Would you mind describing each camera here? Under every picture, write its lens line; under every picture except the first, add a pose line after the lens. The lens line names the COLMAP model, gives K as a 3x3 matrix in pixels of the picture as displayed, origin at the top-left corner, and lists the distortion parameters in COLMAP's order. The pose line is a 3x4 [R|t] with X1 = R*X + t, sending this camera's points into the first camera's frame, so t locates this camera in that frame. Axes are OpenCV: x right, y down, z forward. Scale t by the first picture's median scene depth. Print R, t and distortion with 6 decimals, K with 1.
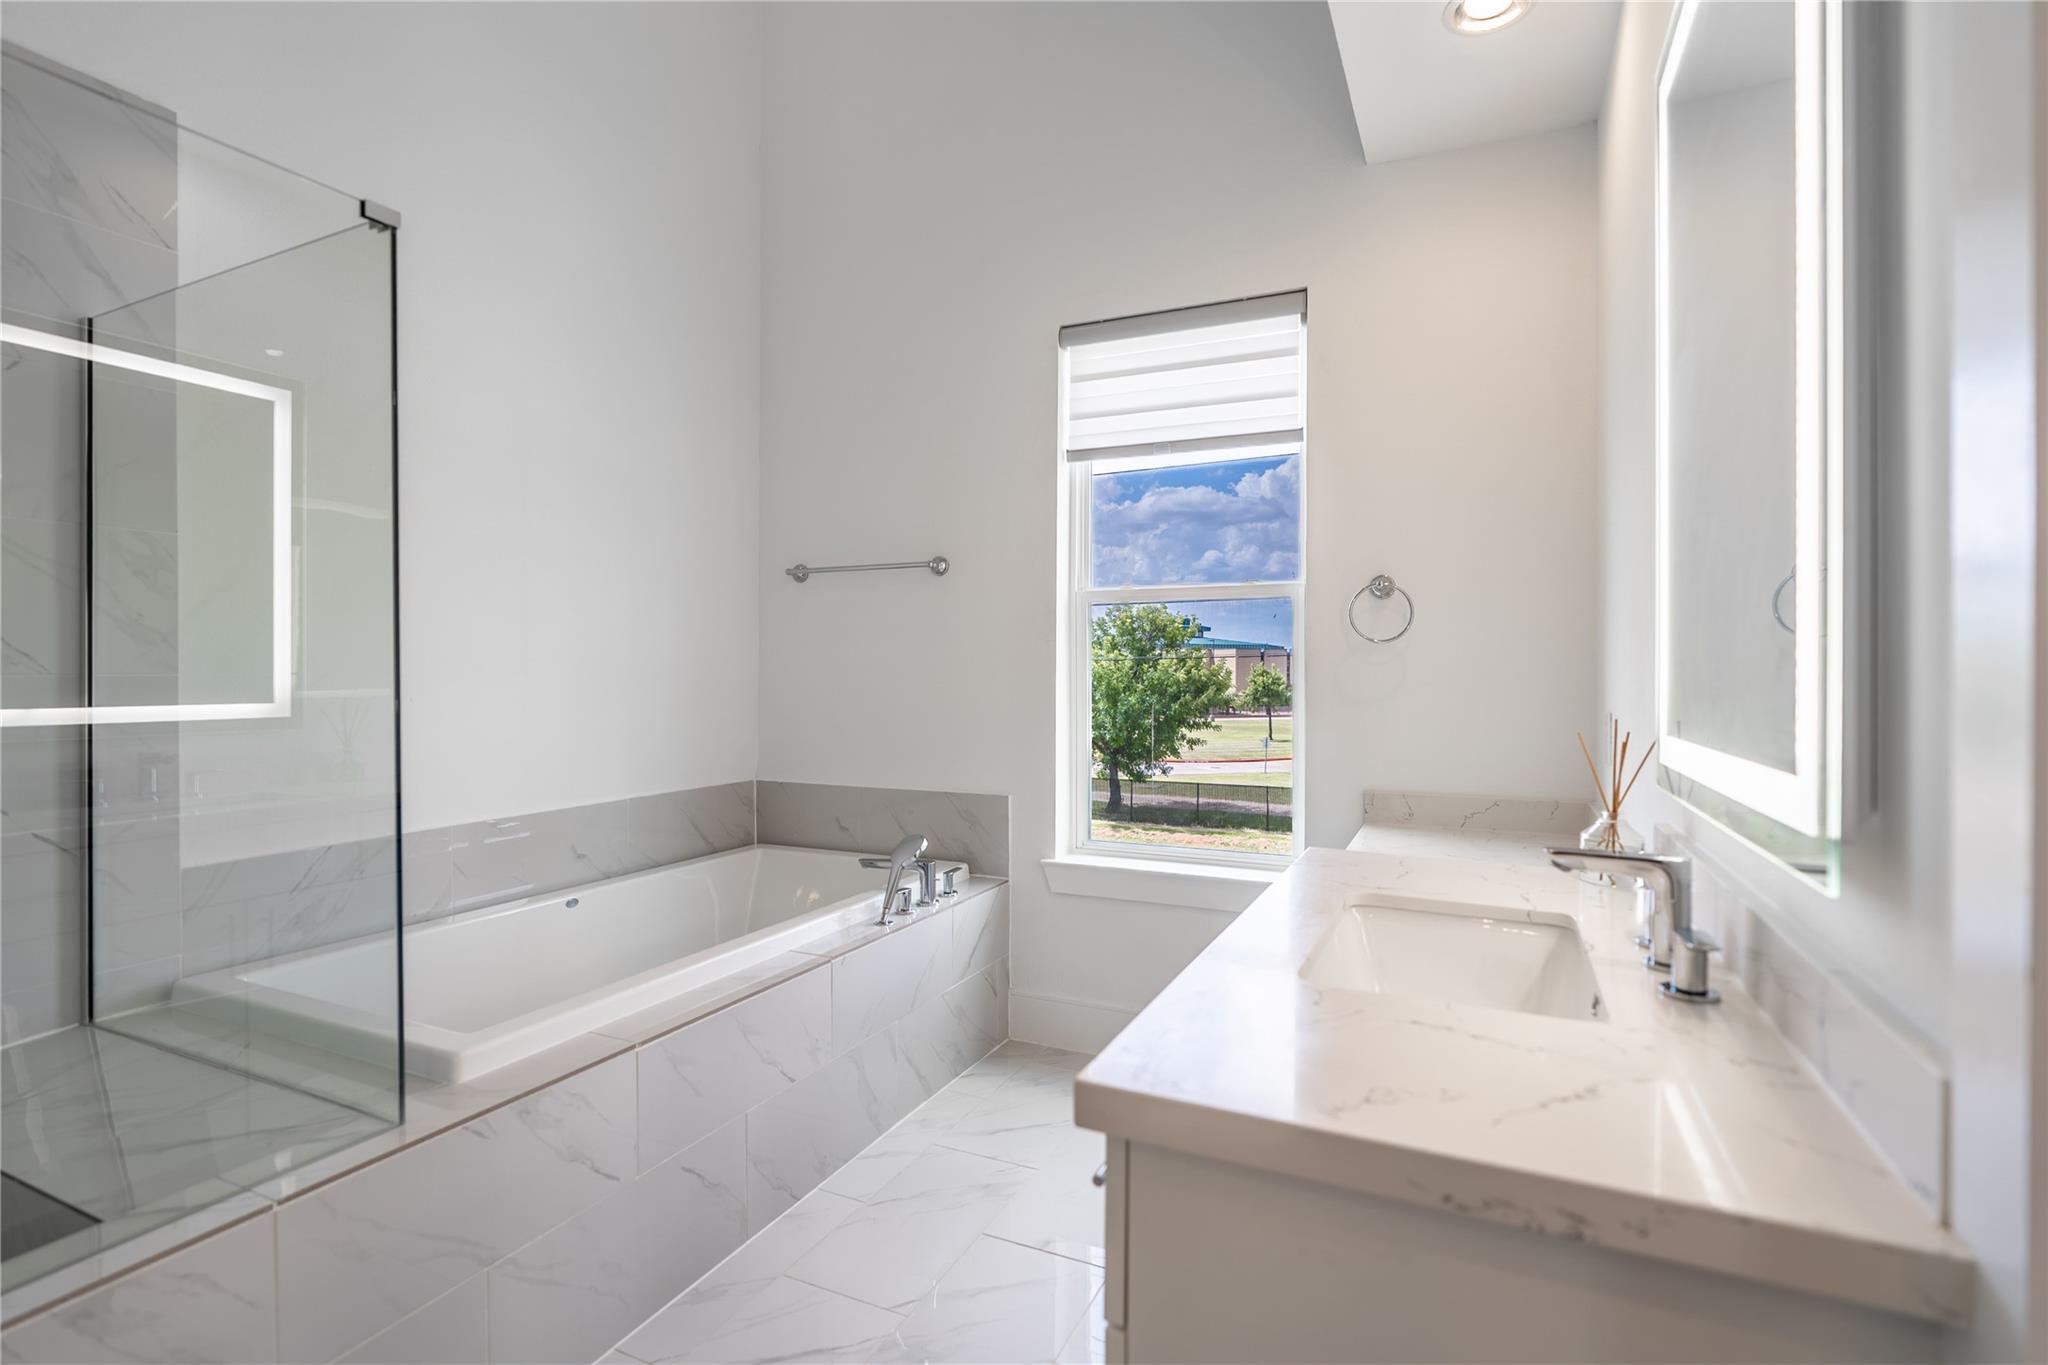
lens RADIAL K [[965.7, 0, 1022.2], [0, 965.7, 673.1], [0, 0, 1]] dist [-0.001058, 0.000964]
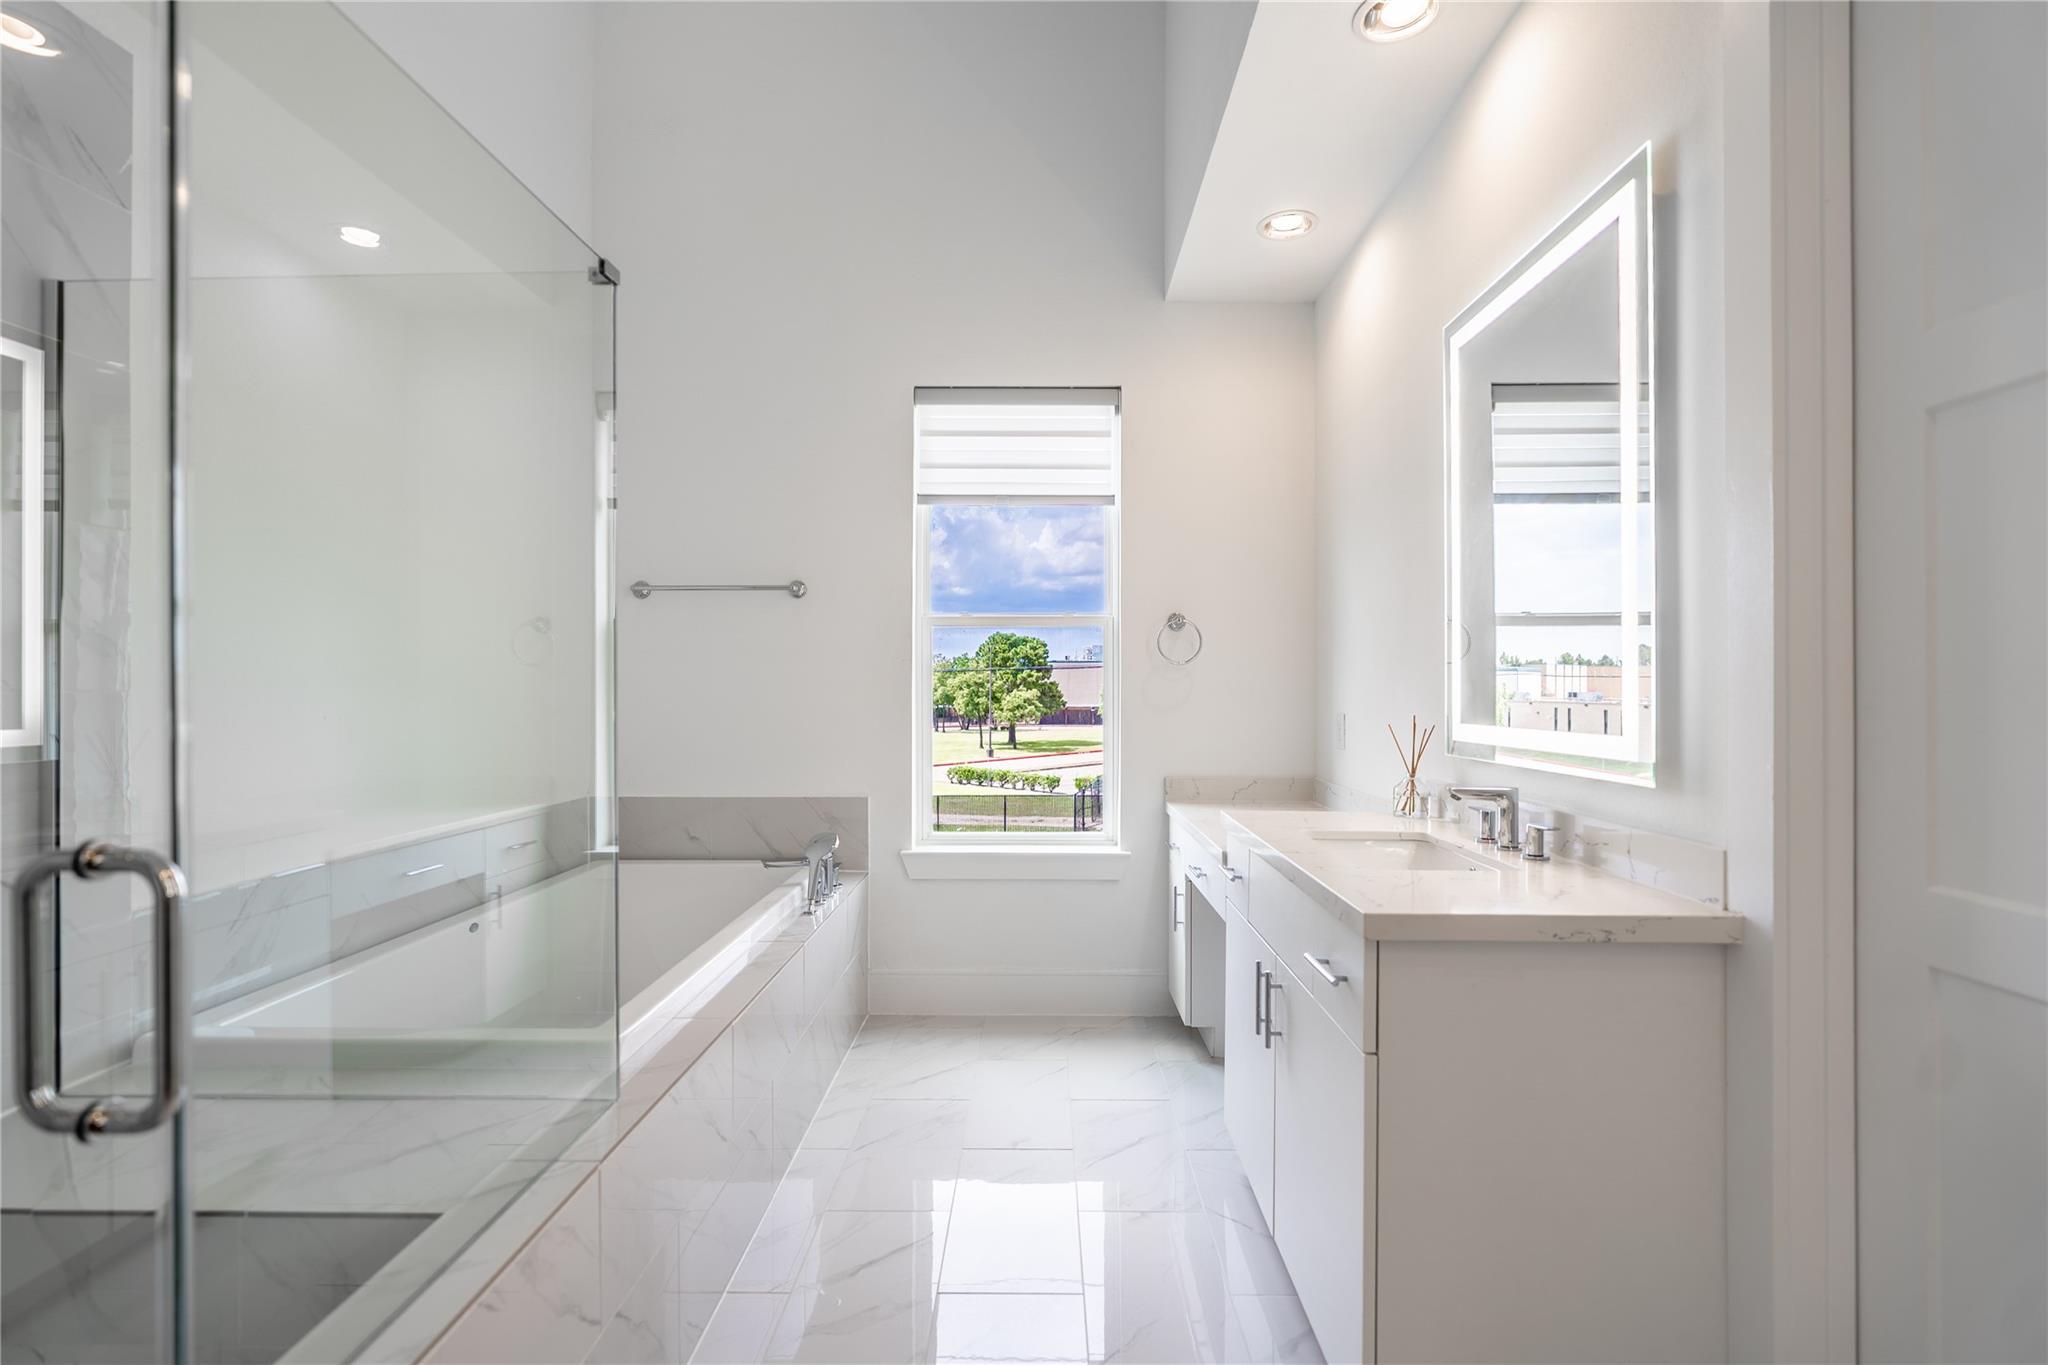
lens RADIAL K [[955.9, 0, 1024.0], [0, 955.9, 682.5], [0, 0, 1]] dist [0.000976, 0.000384]
pose [[0.907441, -0.000430, 0.420179, -0.347510], [0.003504, 0.999972, -0.006544, 0.001775], [-0.420164, 0.007411, 0.907418, -0.093747]]
